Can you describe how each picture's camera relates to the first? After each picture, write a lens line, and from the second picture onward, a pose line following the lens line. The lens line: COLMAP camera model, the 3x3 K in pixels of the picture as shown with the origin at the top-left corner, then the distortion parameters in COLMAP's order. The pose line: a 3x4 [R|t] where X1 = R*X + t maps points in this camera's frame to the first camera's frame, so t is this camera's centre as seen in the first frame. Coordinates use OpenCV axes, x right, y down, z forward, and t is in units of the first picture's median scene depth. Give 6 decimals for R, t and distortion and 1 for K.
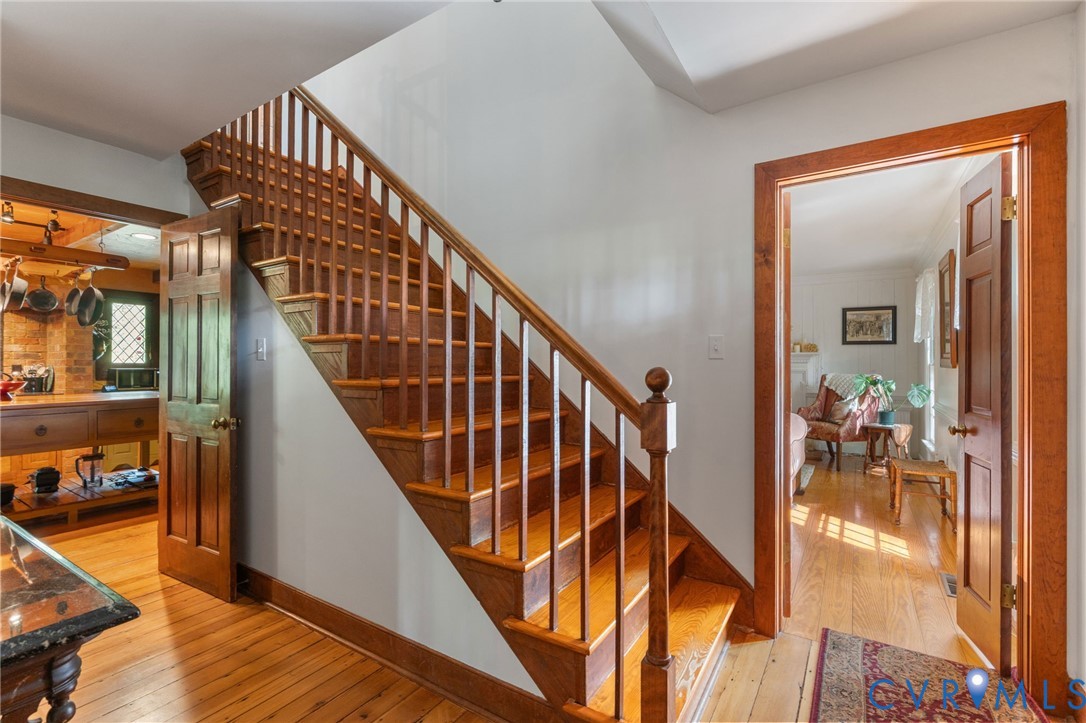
lens RADIAL K [[496.5, 0, 539.9], [0, 496.5, 362.9], [0, 0, 1]] dist [-0.001868, 0.000670]
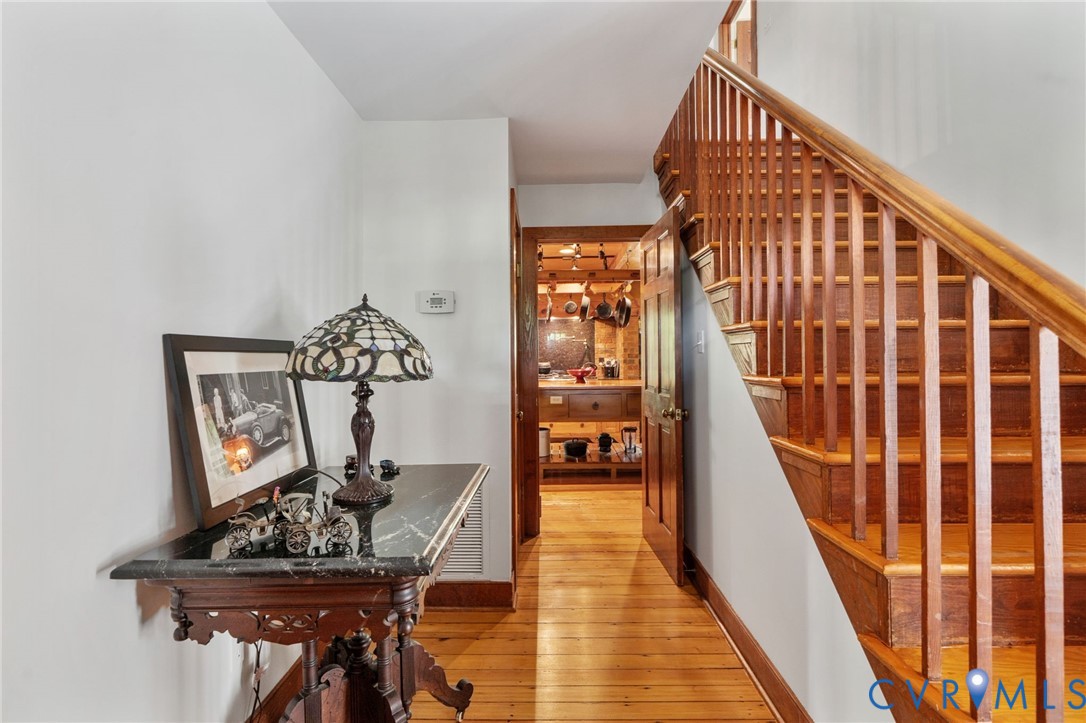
lens RADIAL K [[496.5, 0, 543.3], [0, 496.5, 353.3], [0, 0, 1]] dist [-0.001868, 0.000670]
pose [[0.526724, -0.010525, -0.849971, 0.117773], [0.008131, 0.999940, -0.007343, 0.000133], [0.849997, -0.003043, 0.526778, 0.210932]]
